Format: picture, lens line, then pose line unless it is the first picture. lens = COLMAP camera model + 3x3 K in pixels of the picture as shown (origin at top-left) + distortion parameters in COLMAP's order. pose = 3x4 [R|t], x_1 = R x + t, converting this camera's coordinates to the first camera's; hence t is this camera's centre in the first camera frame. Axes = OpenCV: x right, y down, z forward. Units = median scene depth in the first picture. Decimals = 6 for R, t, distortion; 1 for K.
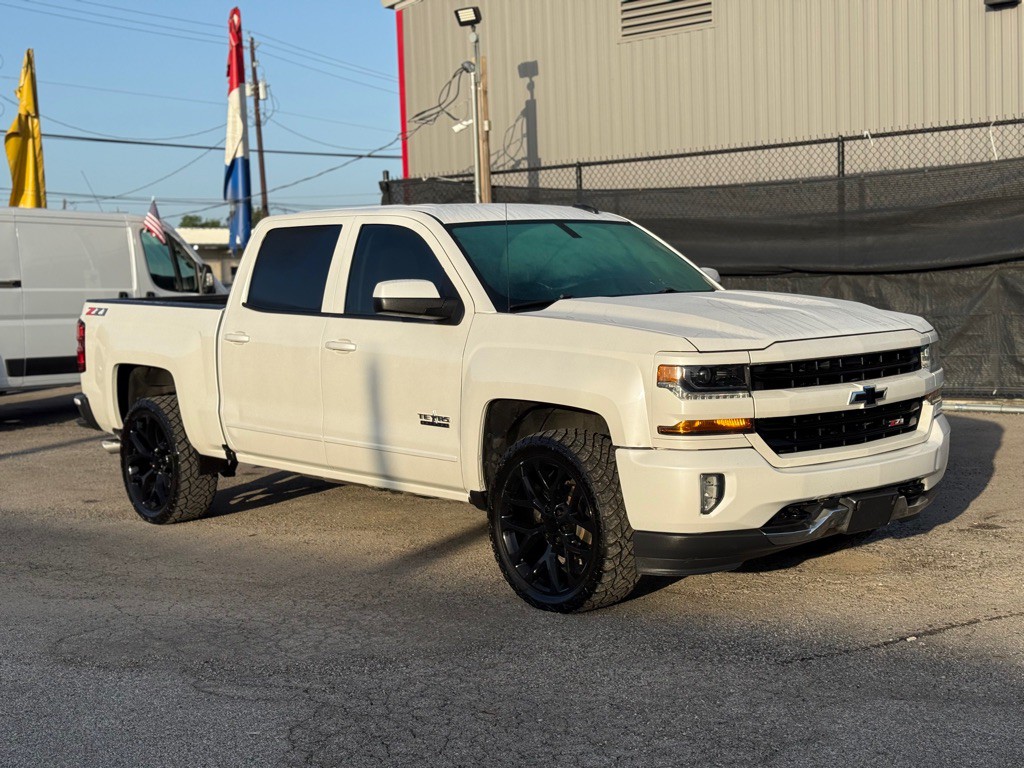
lens RADIAL K [[1422.6, 0, 515.6], [0, 1422.6, 386.1], [0, 0, 1]] dist [0.184755, -0.370395]
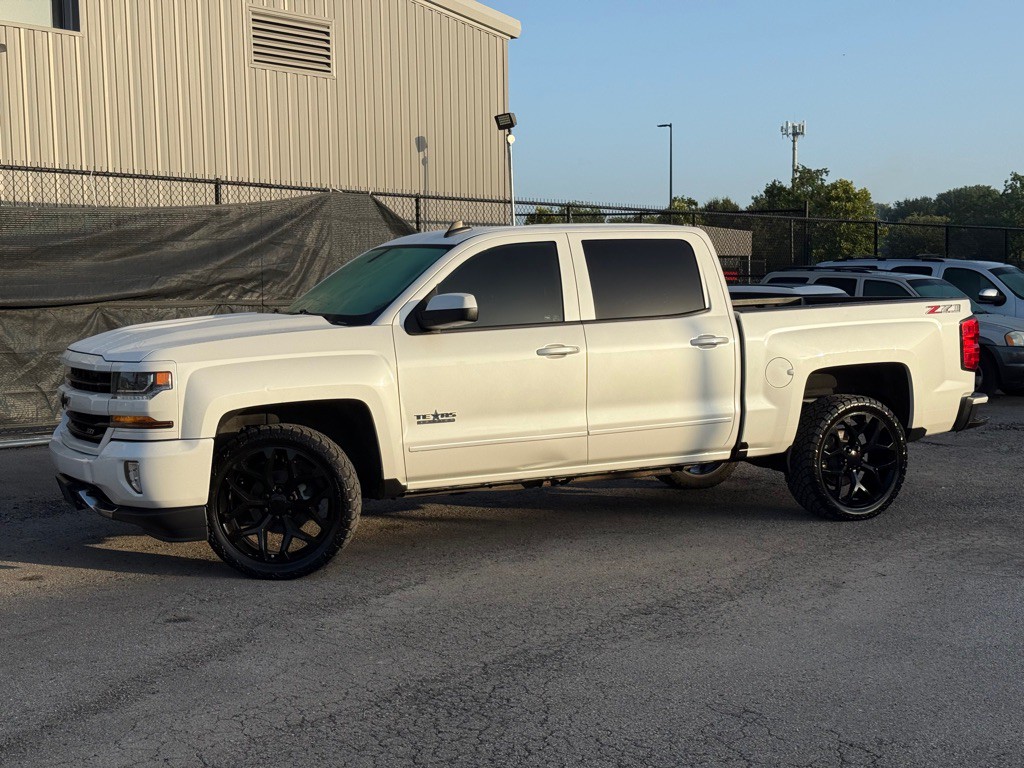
lens RADIAL K [[1422.6, 0, 515.6], [0, 1422.6, 386.1], [0, 0, 1]] dist [0.184755, -0.370395]
pose [[0.067860, -0.029997, 0.997244, -0.671410], [0.084391, 0.996138, 0.024221, -0.020399], [-0.994119, 0.082515, 0.070130, 0.574471]]
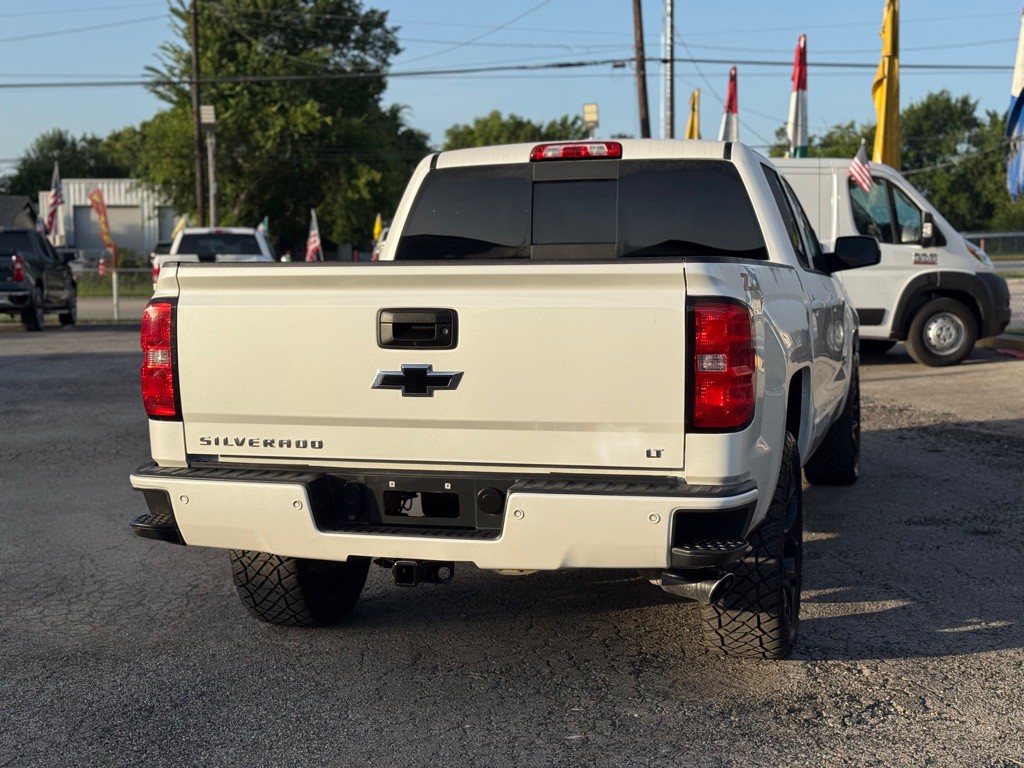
lens RADIAL K [[1422.6, 0, 515.6], [0, 1422.6, 386.1], [0, 0, 1]] dist [0.184755, -0.370395]
pose [[0.680338, 0.096948, -0.726458, 0.329041], [-0.066980, 0.995289, 0.070097, -0.028280], [0.729831, 0.000968, 0.683627, 0.239169]]
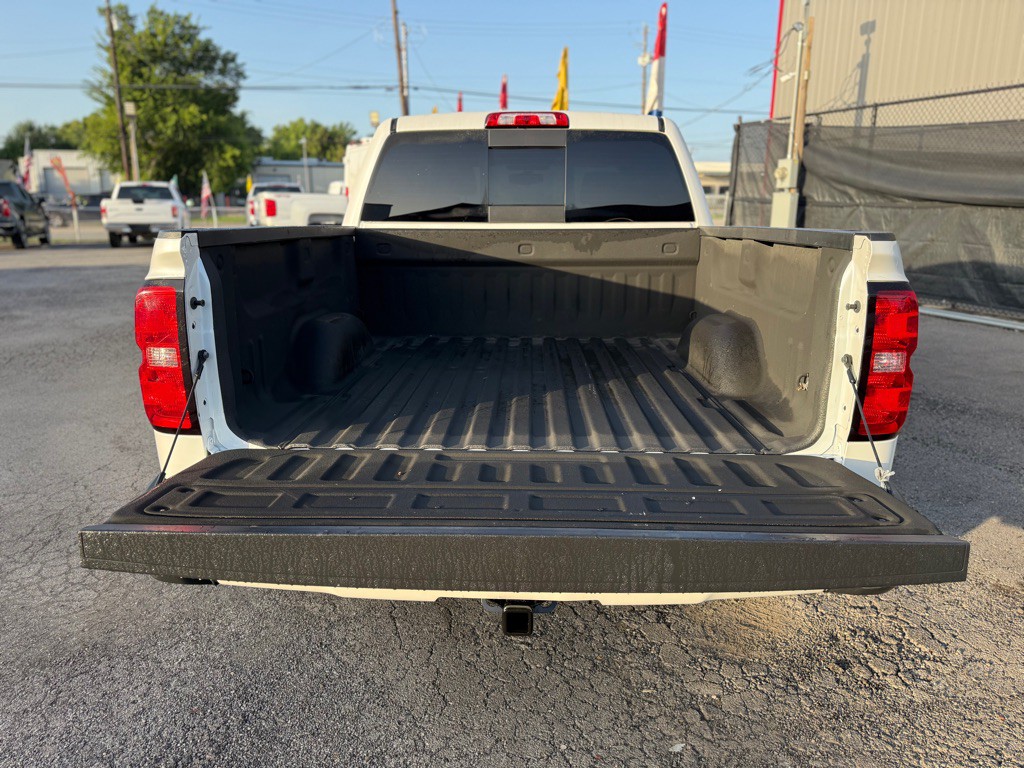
lens RADIAL K [[727.7, 0, 512.0], [0, 727.7, 384.0], [0, 0, 1]] dist [0.018933, -0.025100]
pose [[0.844055, 0.169154, -0.508879, 0.154226], [-0.072868, 0.976324, 0.203672, -0.032440], [0.531283, -0.134829, 0.836397, 0.327526]]
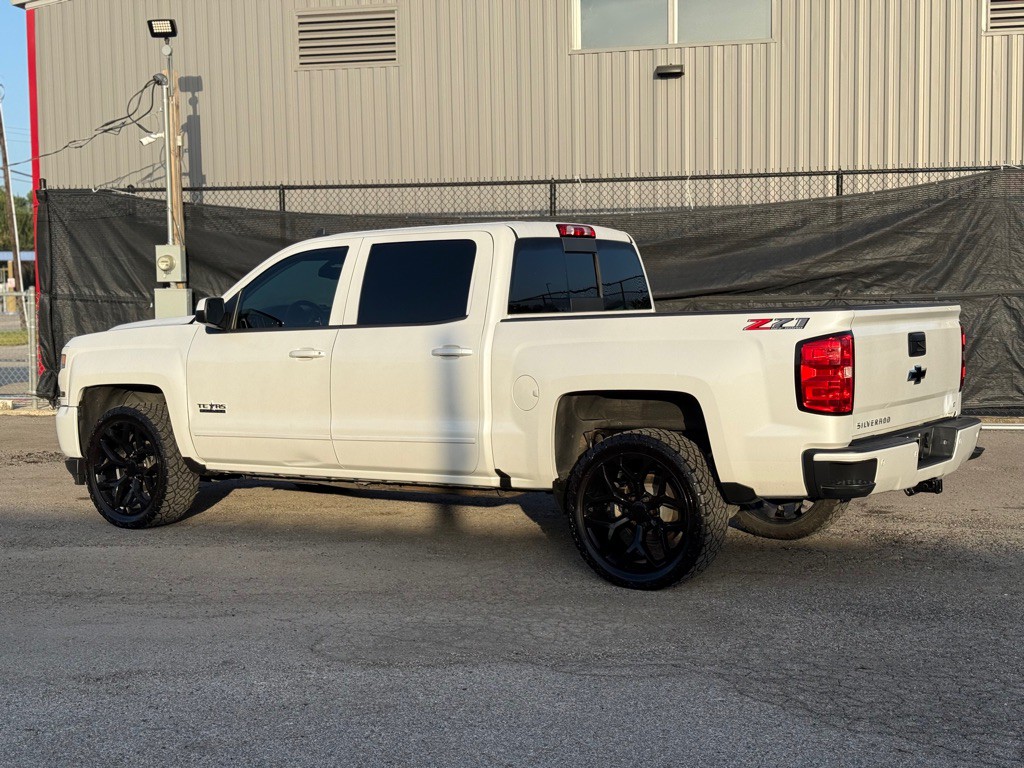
lens RADIAL K [[1422.6, 0, 515.6], [0, 1422.6, 386.1], [0, 0, 1]] dist [0.184755, -0.370395]
pose [[0.904398, -0.001009, 0.426689, -0.266620], [0.009480, 0.999798, -0.017729, 0.005606], [-0.426585, 0.020079, 0.904224, 0.019068]]
